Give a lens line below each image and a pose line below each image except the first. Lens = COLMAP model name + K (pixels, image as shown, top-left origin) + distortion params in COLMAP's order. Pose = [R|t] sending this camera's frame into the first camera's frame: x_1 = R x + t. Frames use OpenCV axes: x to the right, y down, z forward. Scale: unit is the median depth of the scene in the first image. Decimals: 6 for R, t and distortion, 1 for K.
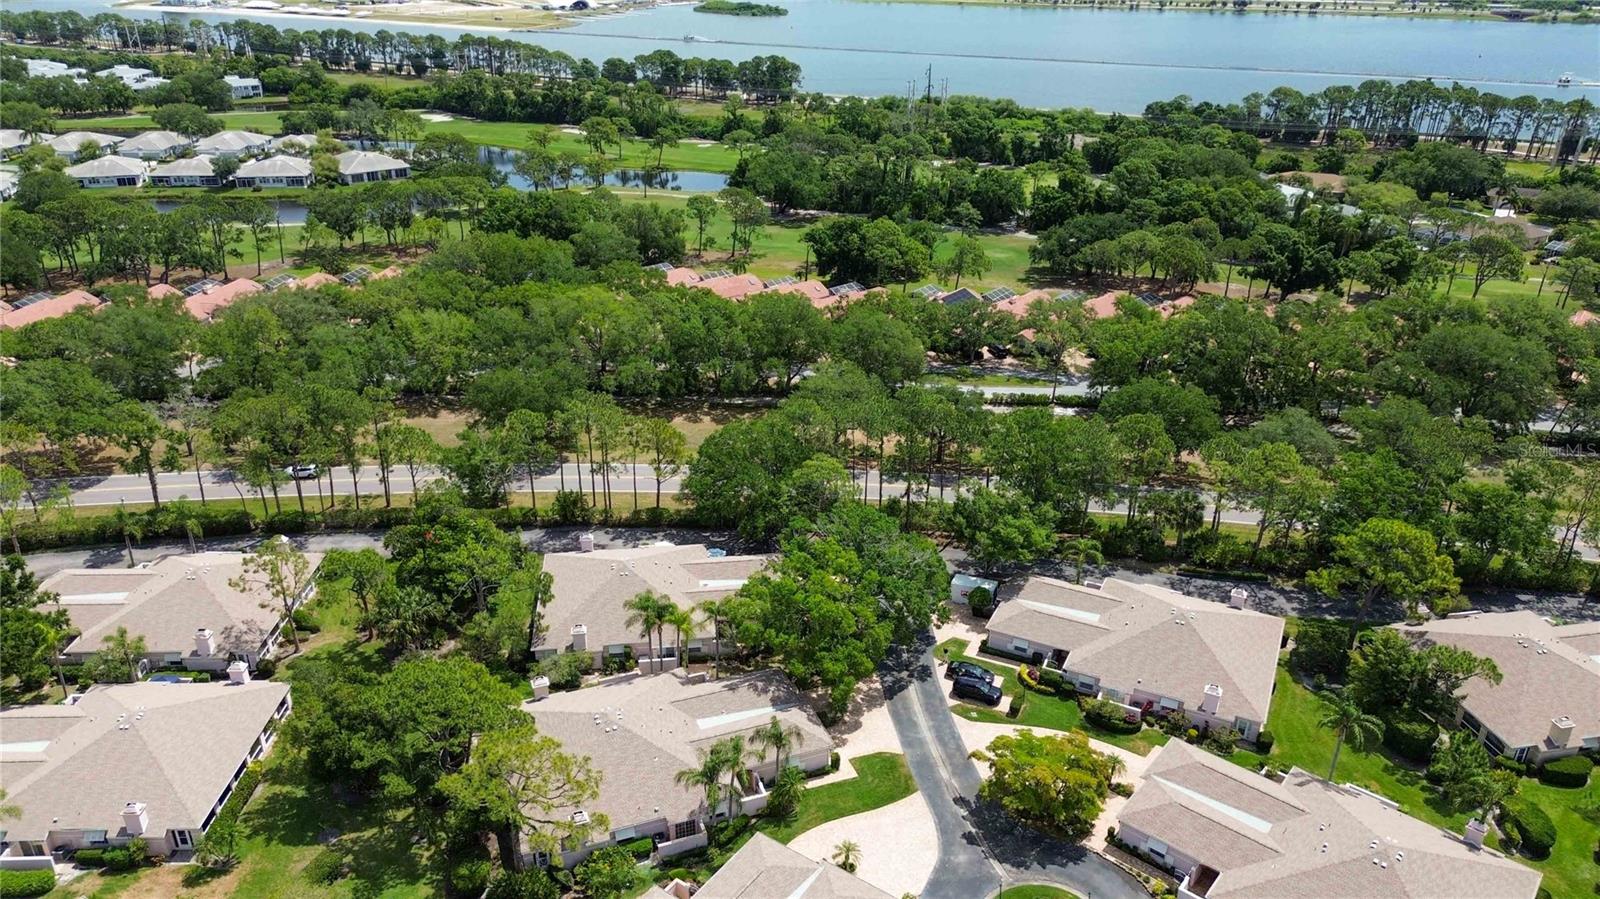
lens RADIAL K [[1132.4, 0, 800.0], [0, 1132.4, 449.5], [0, 0, 1]] dist [0.037587, -0.008021]
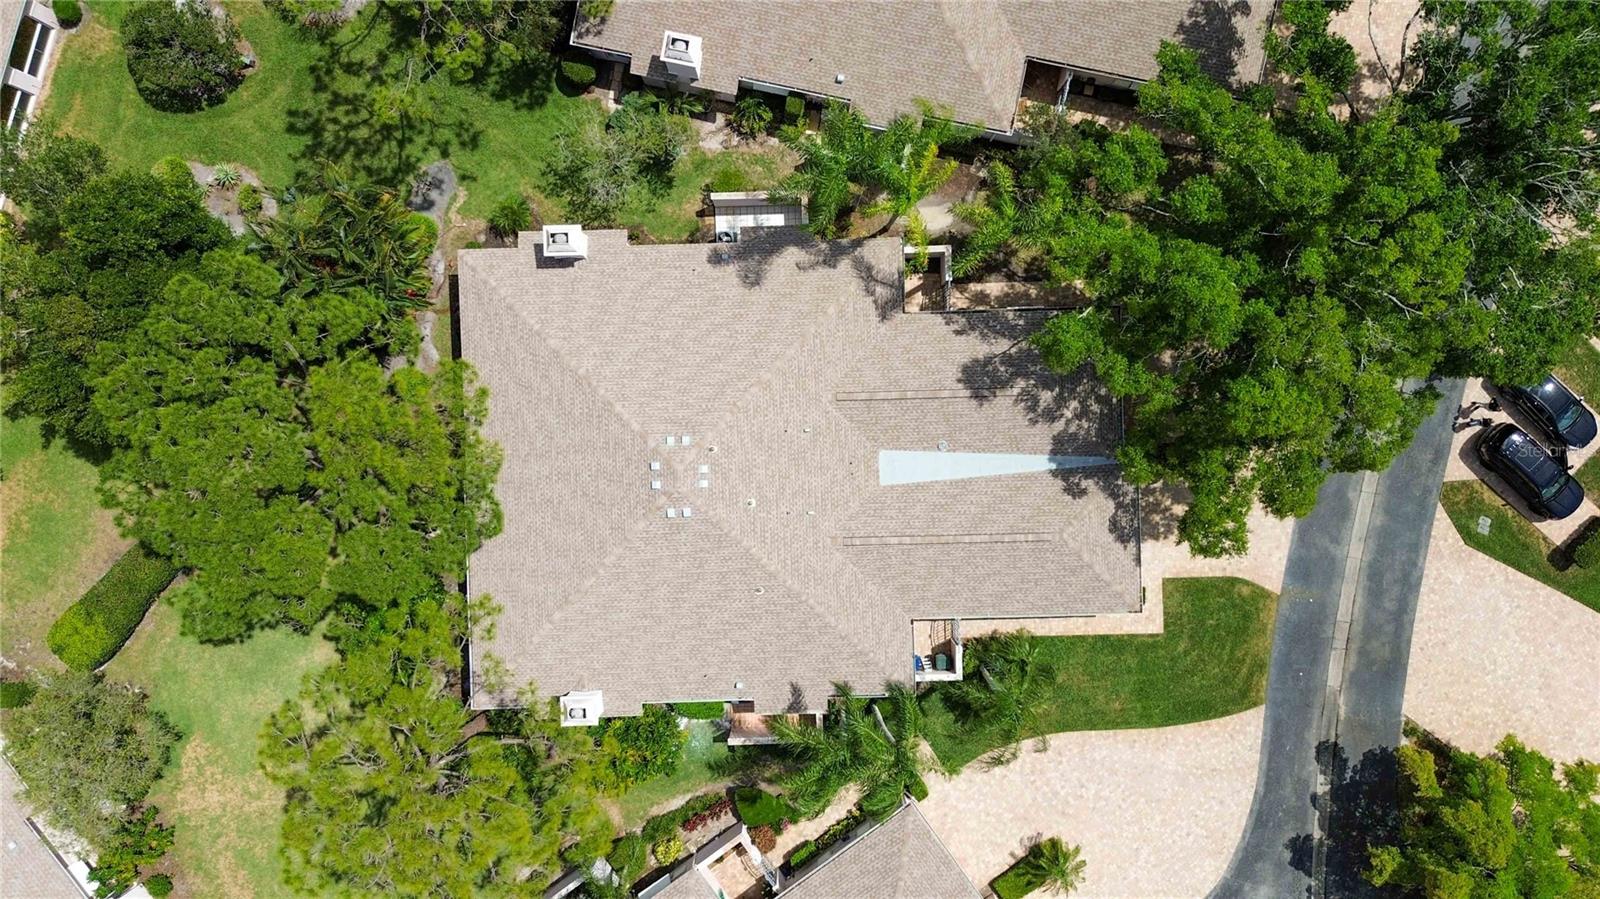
lens RADIAL K [[1132.4, 0, 800.0], [0, 1132.4, 449.5], [0, 0, 1]] dist [0.037587, -0.008021]
pose [[0.947493, 0.319432, -0.014816, -0.116779], [-0.107859, 0.362859, 0.925581, -0.184268], [0.301036, -0.875383, 0.378260, 0.830301]]
